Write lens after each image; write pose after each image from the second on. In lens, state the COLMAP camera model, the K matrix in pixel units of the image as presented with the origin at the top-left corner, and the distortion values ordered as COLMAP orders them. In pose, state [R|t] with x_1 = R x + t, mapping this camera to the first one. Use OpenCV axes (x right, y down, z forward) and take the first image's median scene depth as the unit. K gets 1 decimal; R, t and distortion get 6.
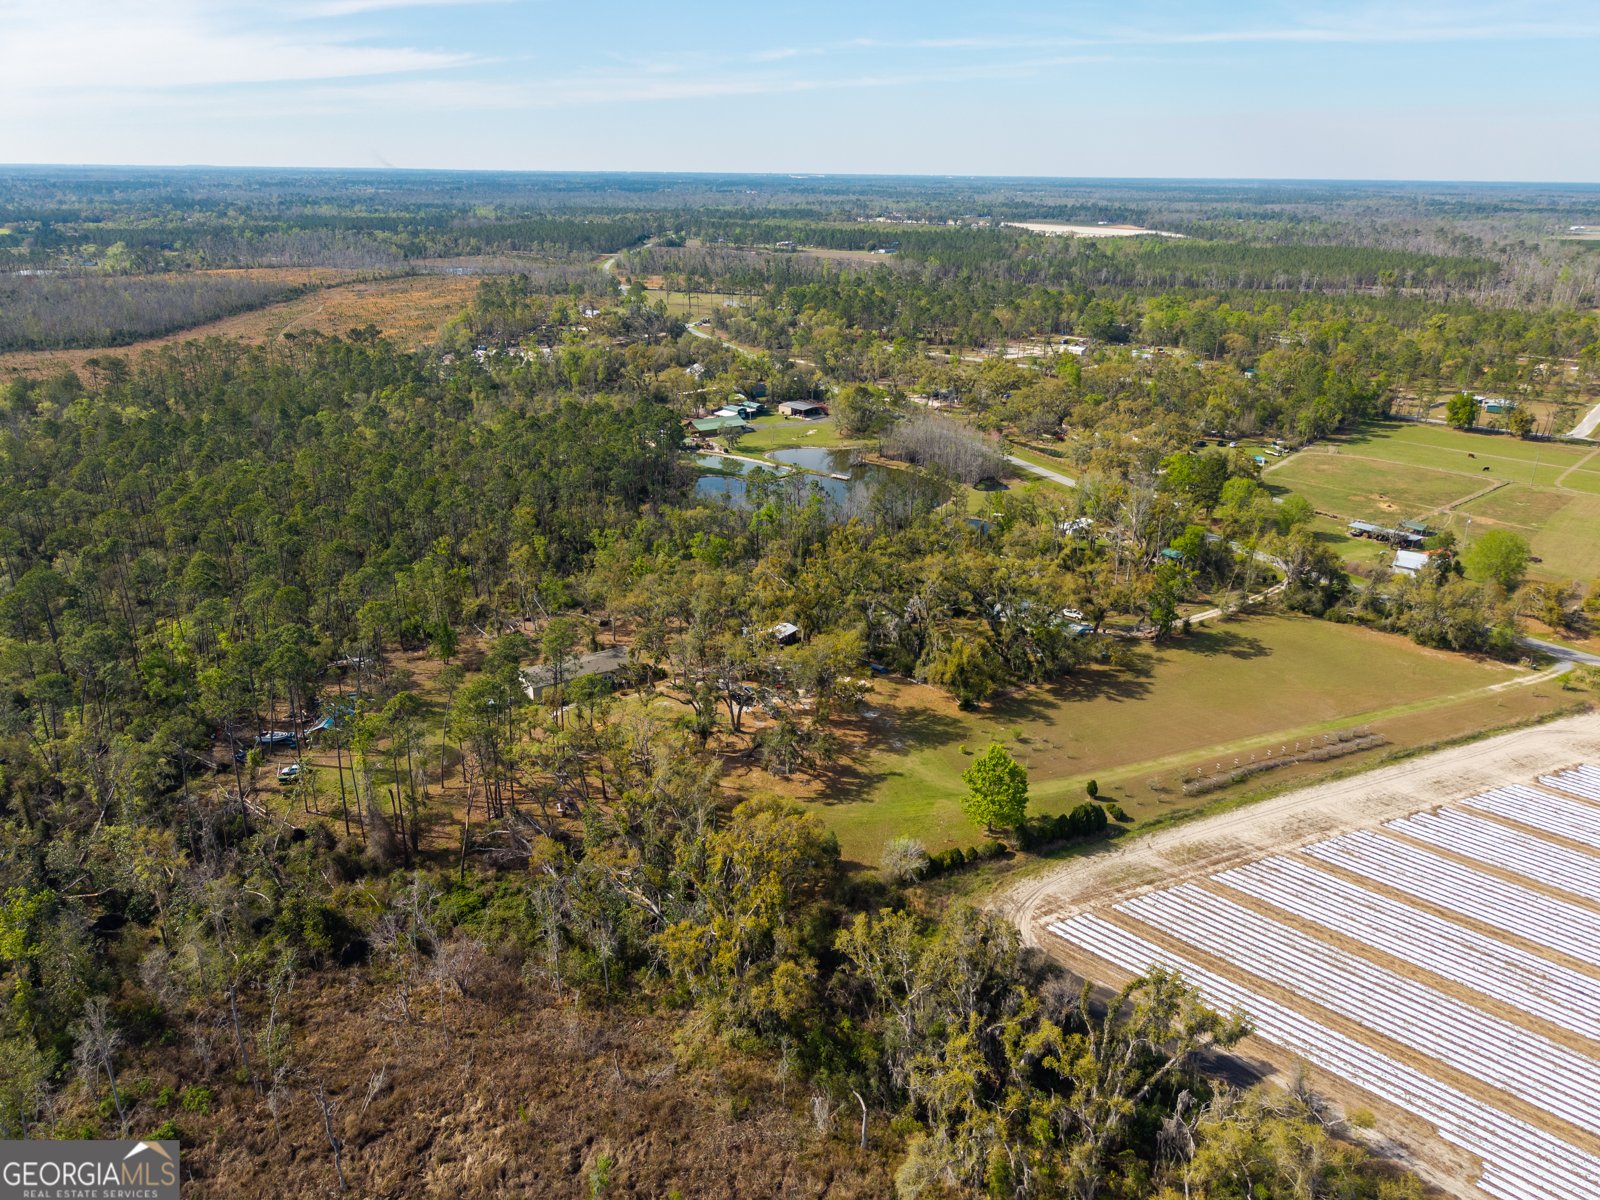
lens RADIAL K [[1079.4, 0, 800.0], [0, 1079.4, 600.0], [0, 0, 1]] dist [0.101091, -0.156564]
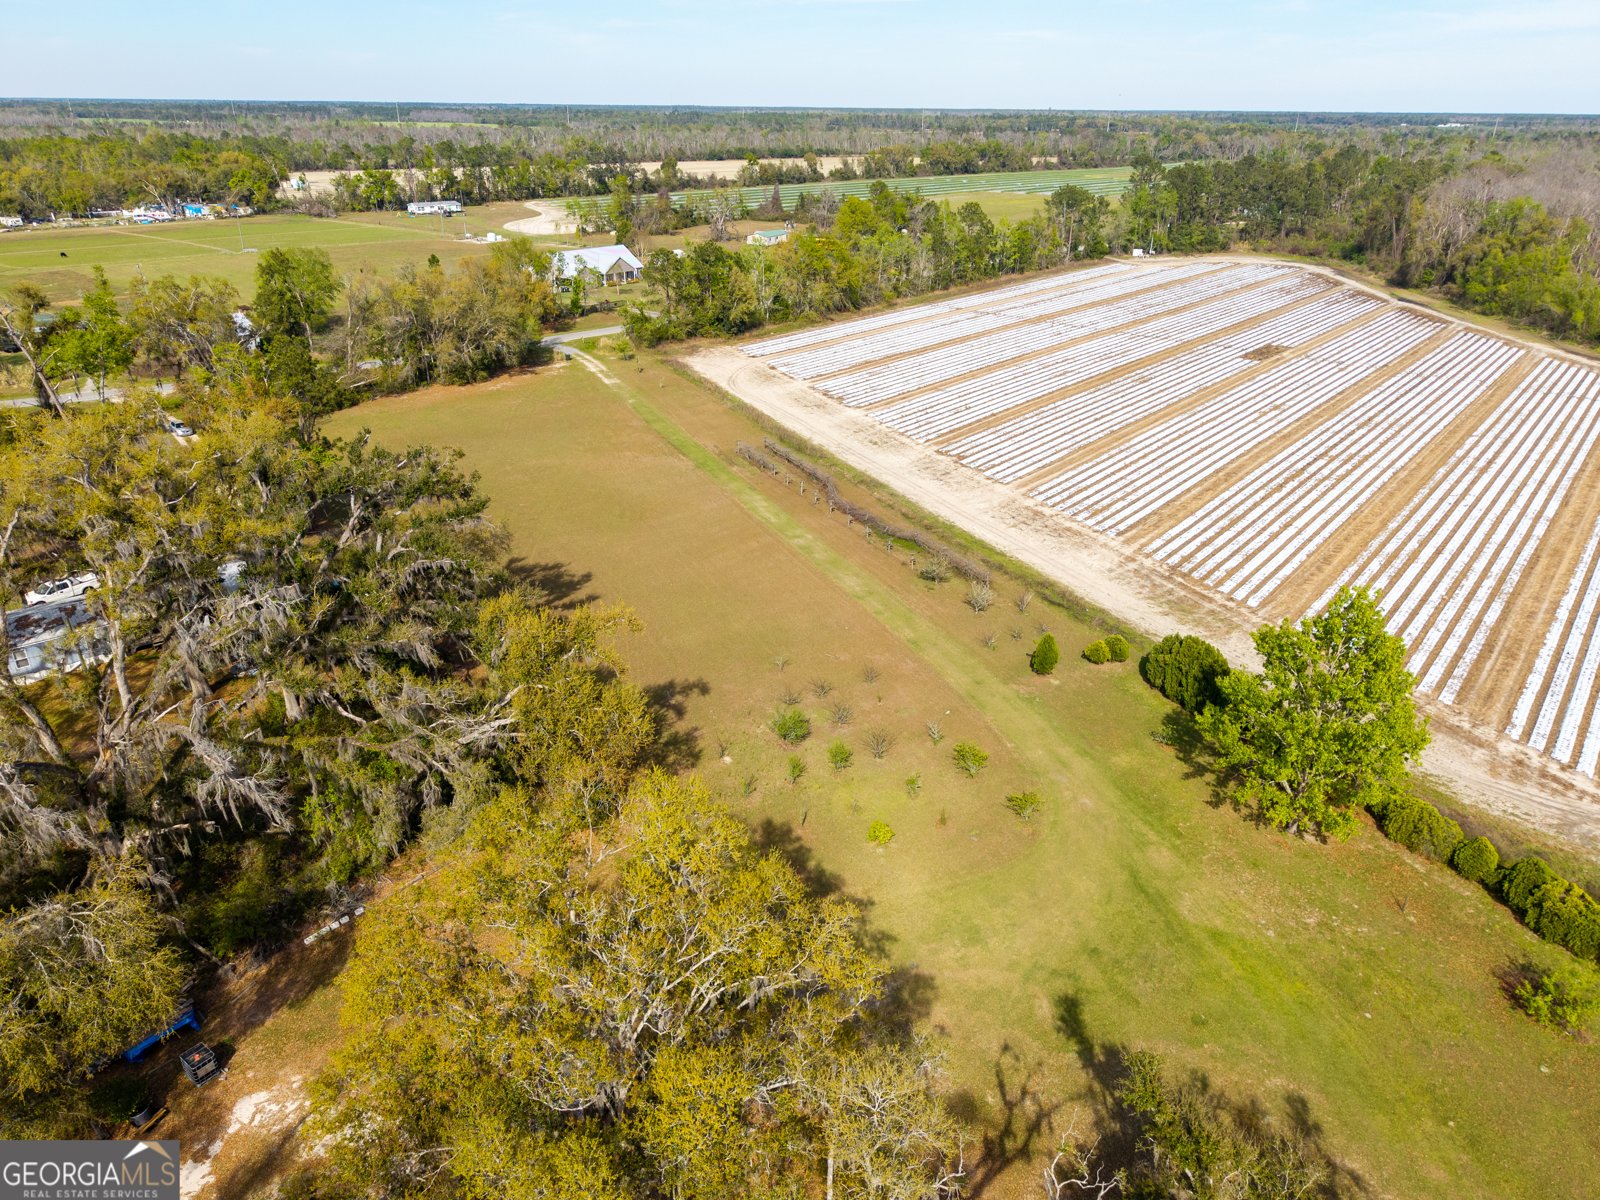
lens RADIAL K [[1077.6, 0, 800.0], [0, 1077.6, 600.0], [0, 0, 1]] dist [0.040509, -0.044912]
pose [[-0.051728, -0.422379, 0.904942, -0.103718], [0.359039, 0.837702, 0.411518, -0.056134], [-0.931888, 0.346196, 0.108318, 1.001754]]
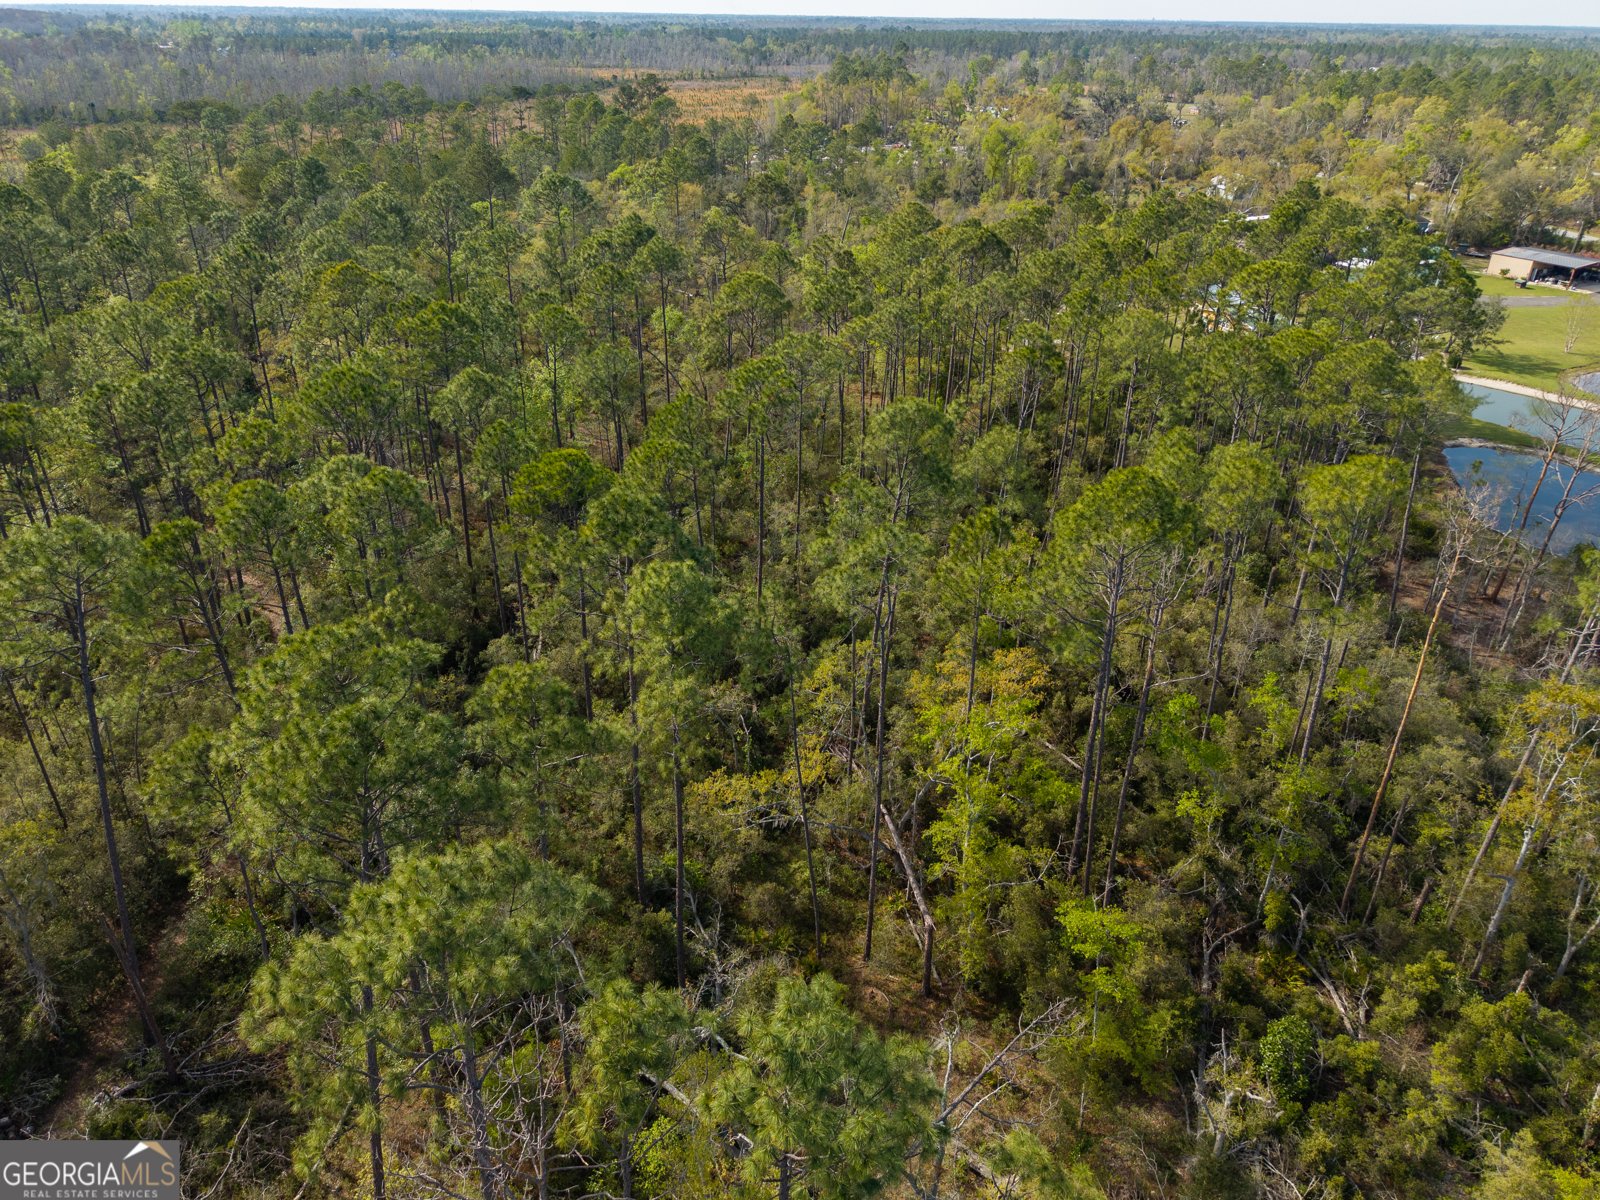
lens RADIAL K [[1047.2, 0, 800.0], [0, 1047.2, 600.0], [0, 0, 1]] dist [0.007838, 0.003532]
pose [[0.956067, 0.147583, -0.253289, -0.375346], [-0.115878, 0.983922, 0.135905, -0.178826], [0.269274, -0.100584, 0.957797, 1.269402]]
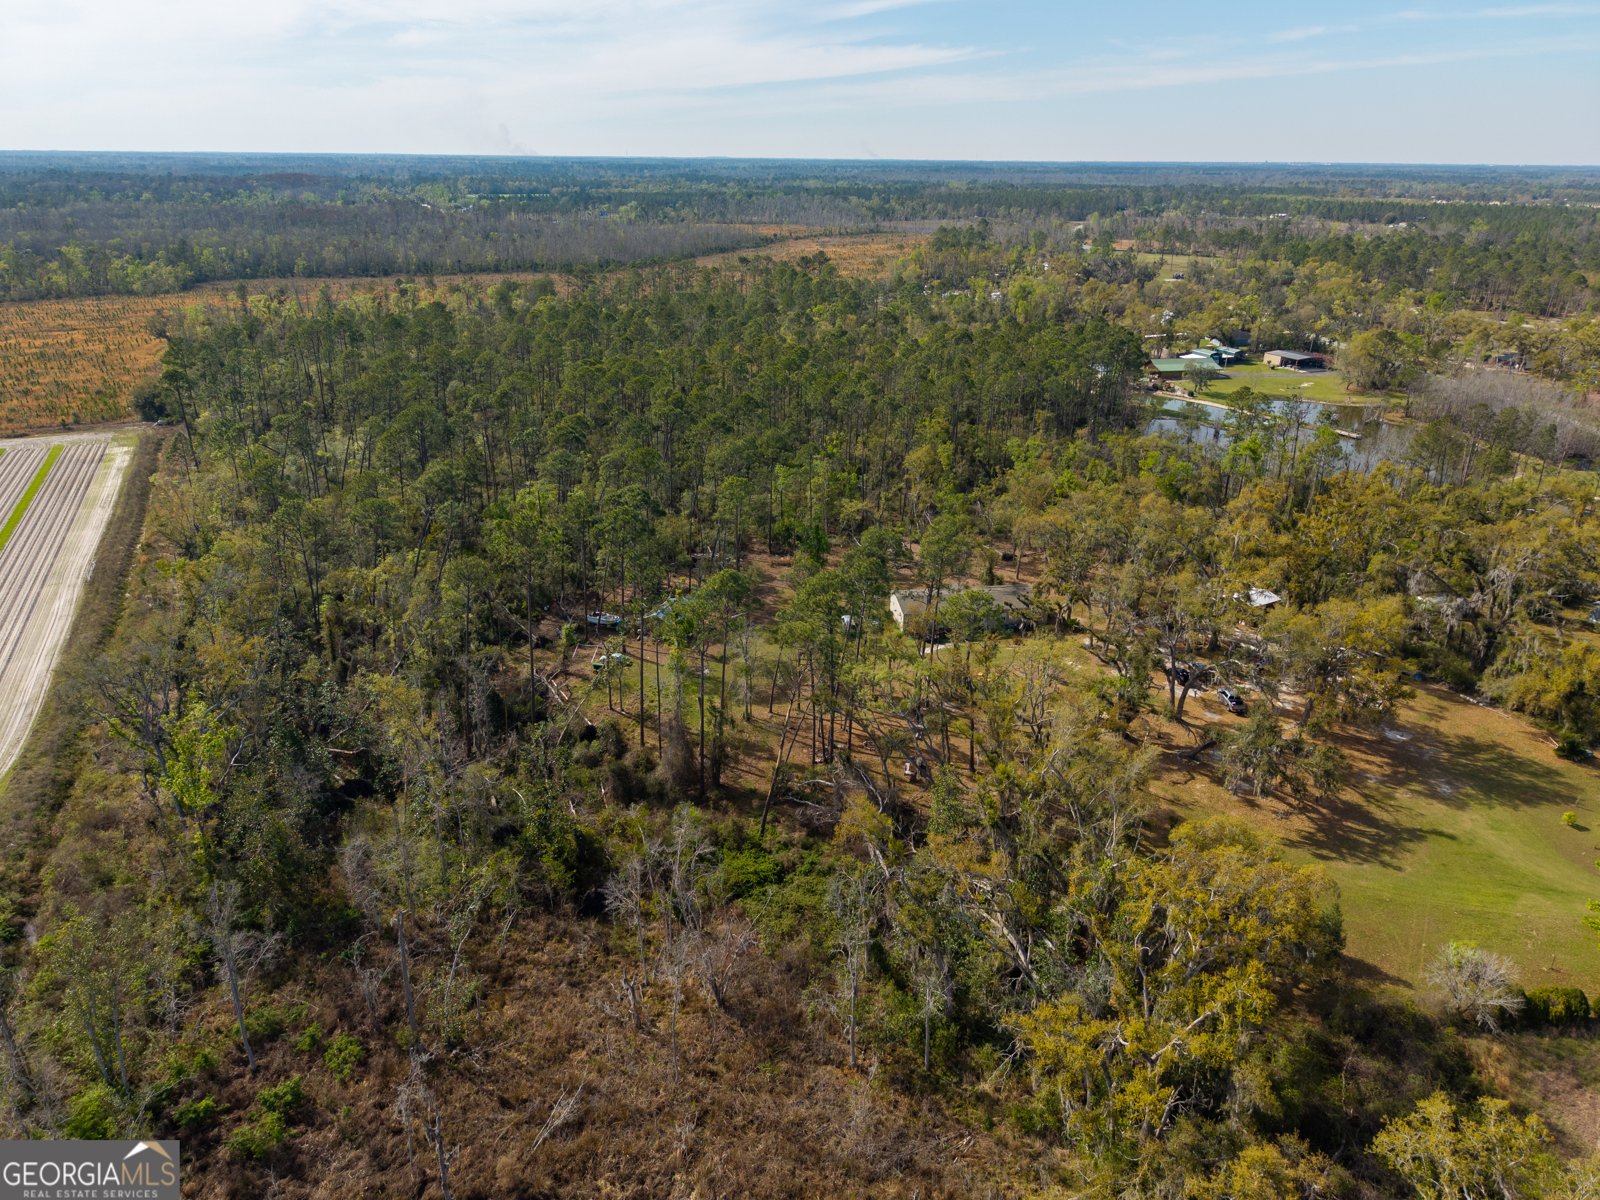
lens RADIAL K [[1077.6, 0, 800.0], [0, 1077.6, 600.0], [0, 0, 1]] dist [0.040509, -0.044912]
pose [[0.920067, 0.151117, -0.361442, -0.043945], [-0.149116, 0.988249, 0.033602, 0.063249], [0.362273, 0.022980, 0.931789, 0.292194]]
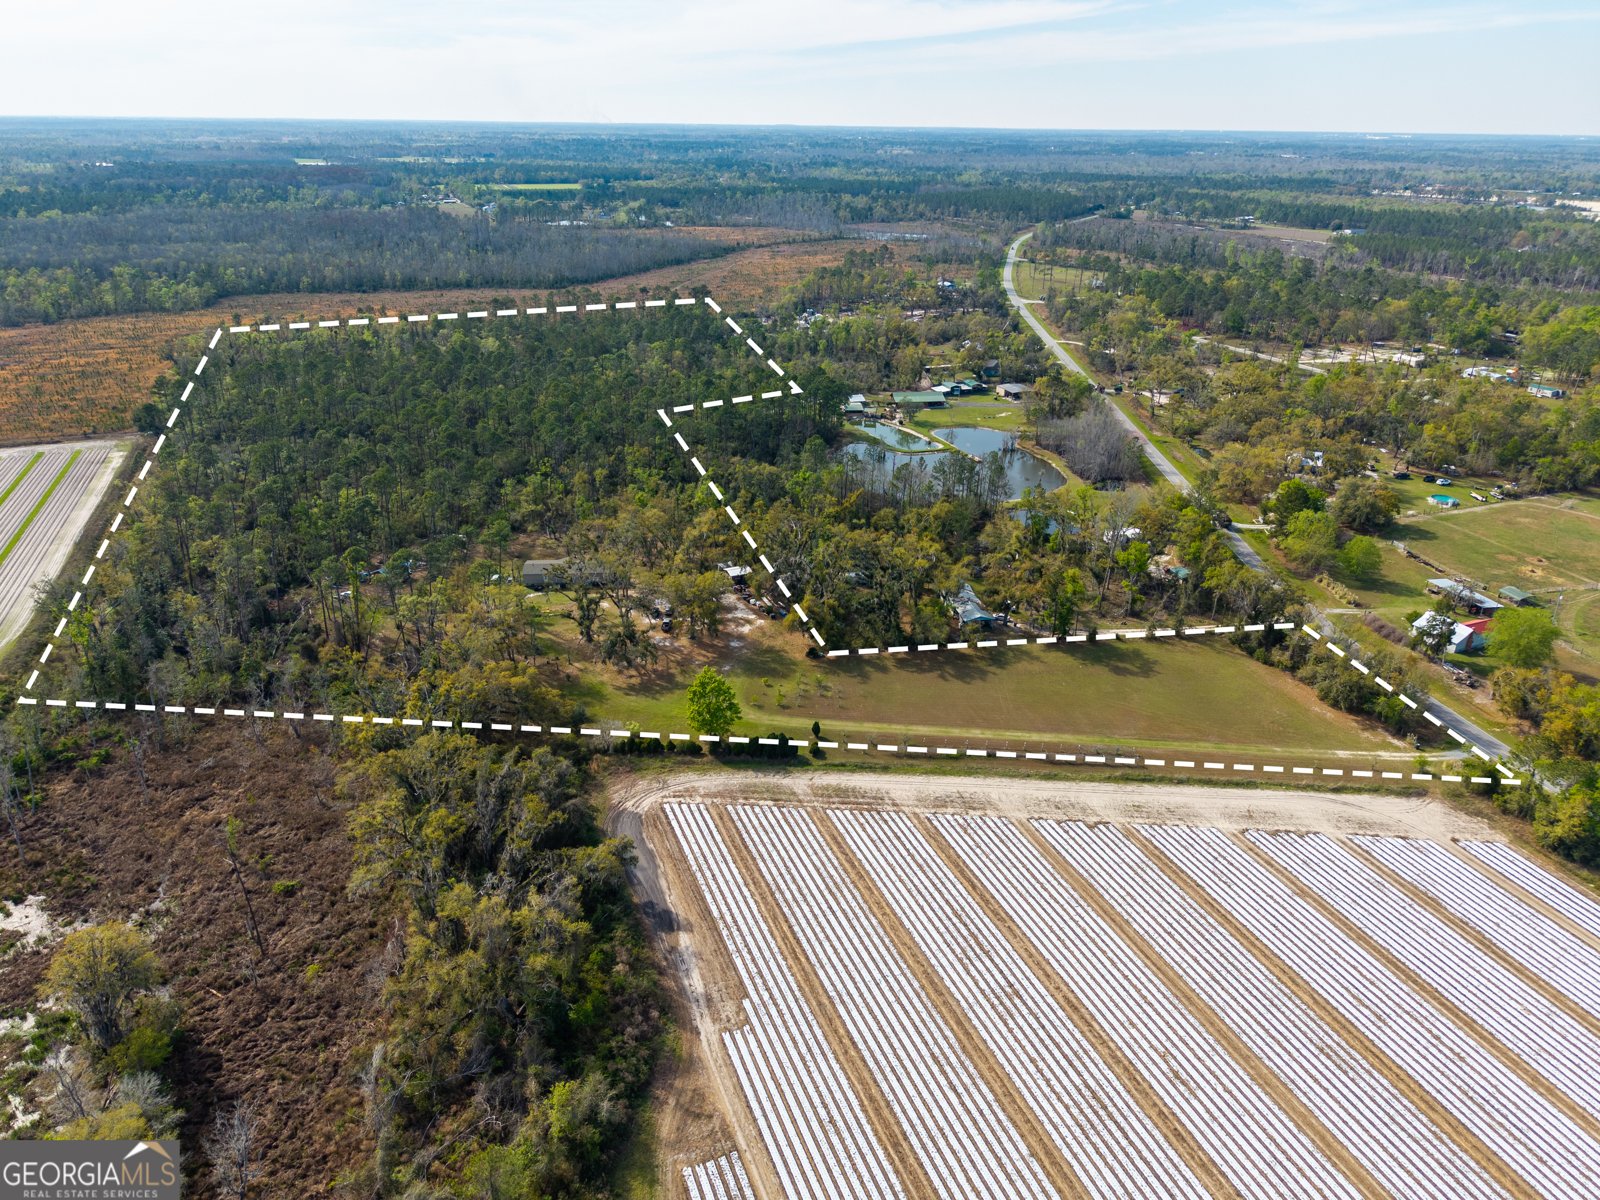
lens RADIAL K [[1105.3, 0, 800.0], [0, 1105.3, 600.0], [0, 0, 1]] dist [0.046250, -0.066580]
pose [[0.889245, 0.184128, -0.418737, 0.700883], [-0.172304, 0.982813, 0.066254, -0.039255], [0.423739, 0.013234, 0.905687, -0.088527]]
